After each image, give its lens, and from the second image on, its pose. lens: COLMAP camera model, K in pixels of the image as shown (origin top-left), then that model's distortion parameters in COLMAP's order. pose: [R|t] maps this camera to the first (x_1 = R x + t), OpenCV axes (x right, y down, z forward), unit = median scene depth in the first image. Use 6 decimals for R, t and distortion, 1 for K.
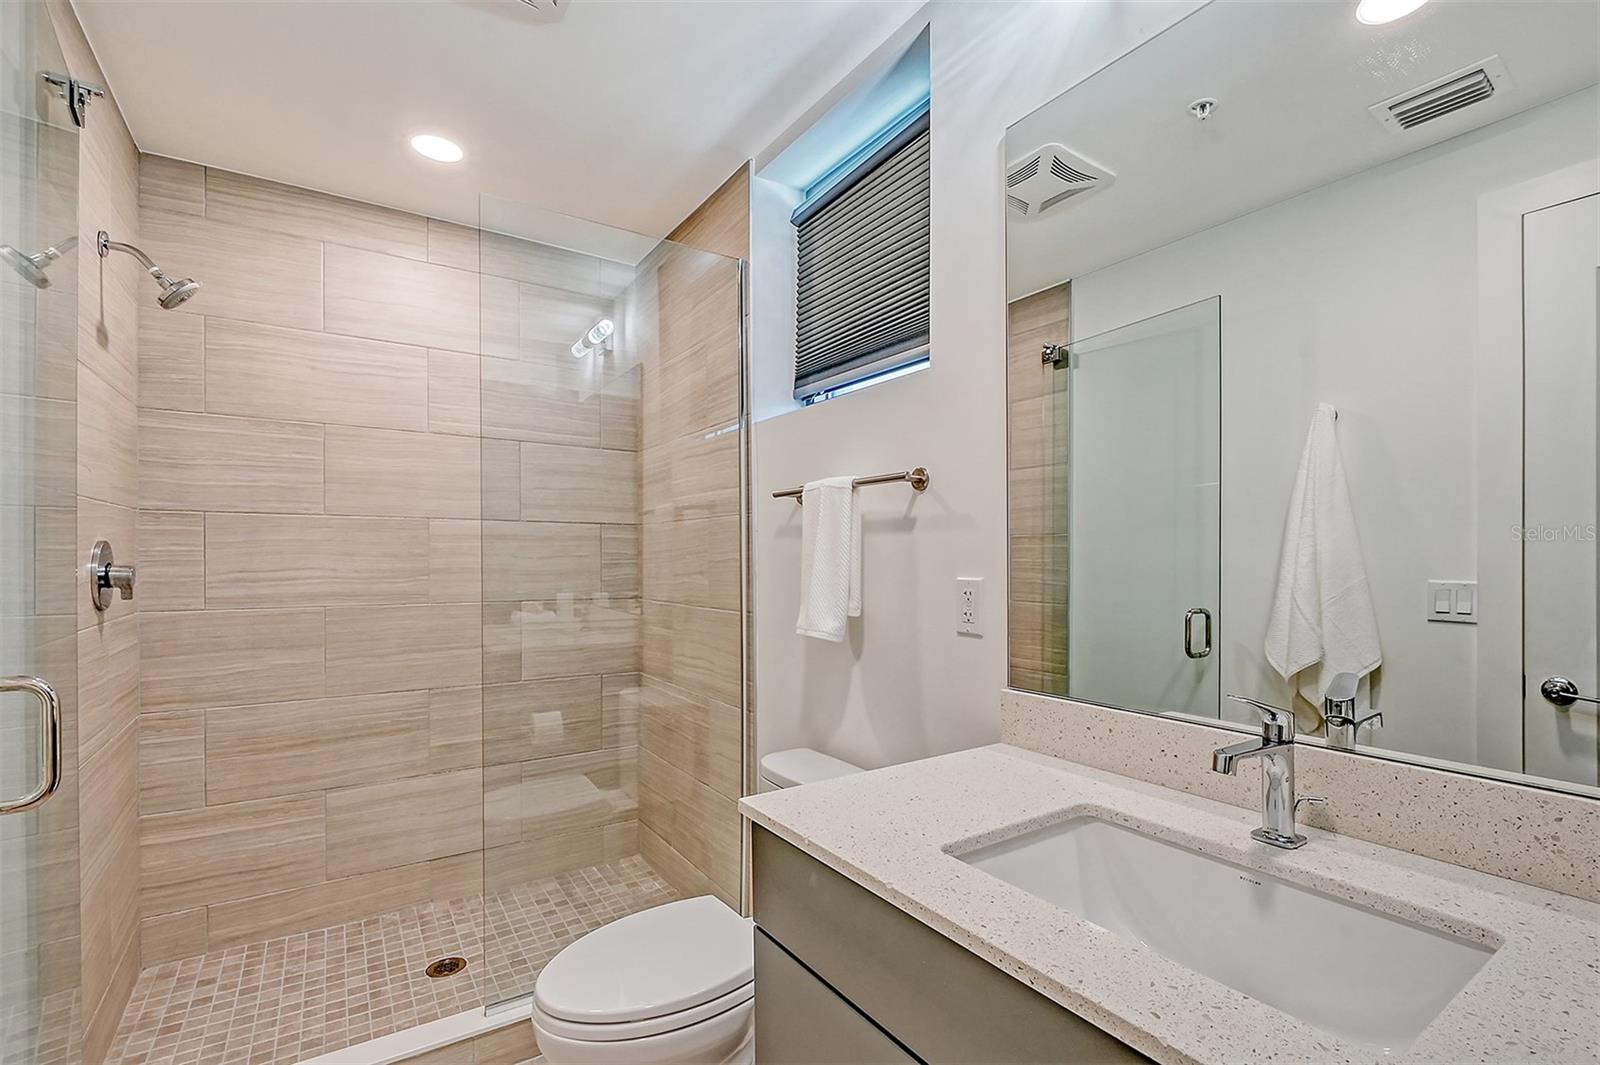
lens RADIAL K [[719.3, 0, 818.4], [0, 719.3, 559.4], [0, 0, 1]] dist [-0.000442, -0.005482]
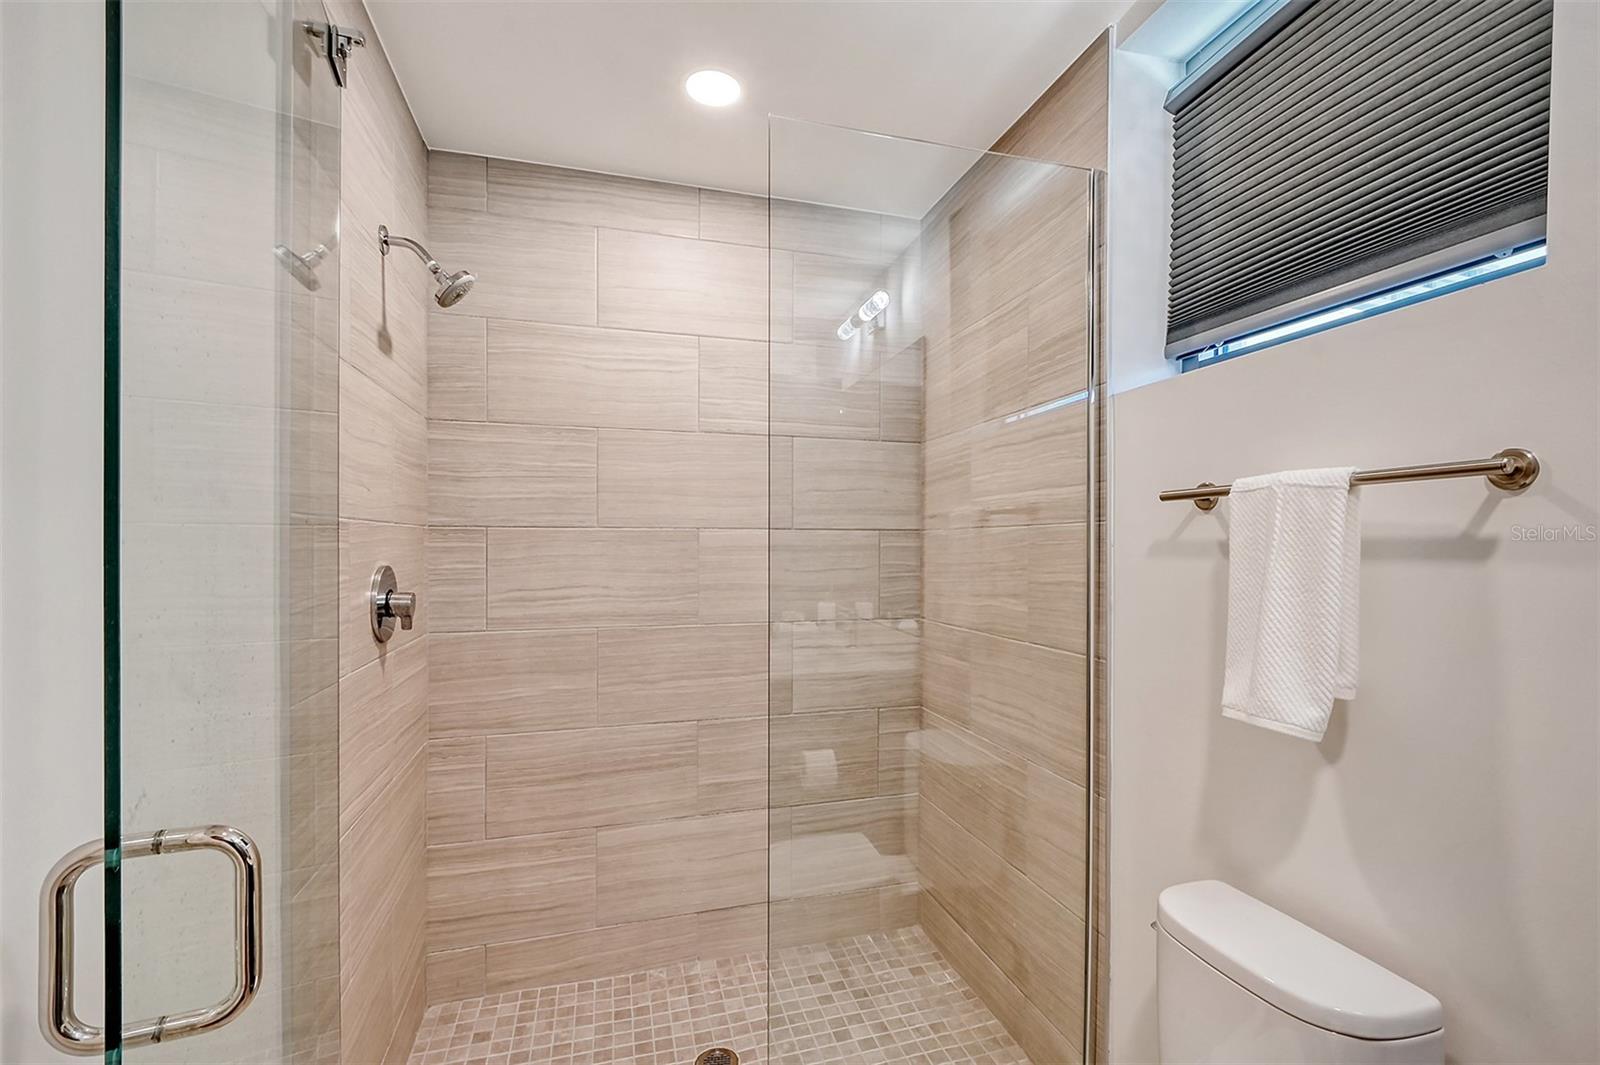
lens RADIAL K [[719.3, 0, 805.4], [0, 719.3, 536.6], [0, 0, 1]] dist [-0.000442, -0.005482]
pose [[0.946781, -0.003202, -0.321862, -0.149912], [-0.001962, 0.999875, -0.015718, -0.037834], [0.321872, 0.015513, 0.946656, 0.230684]]
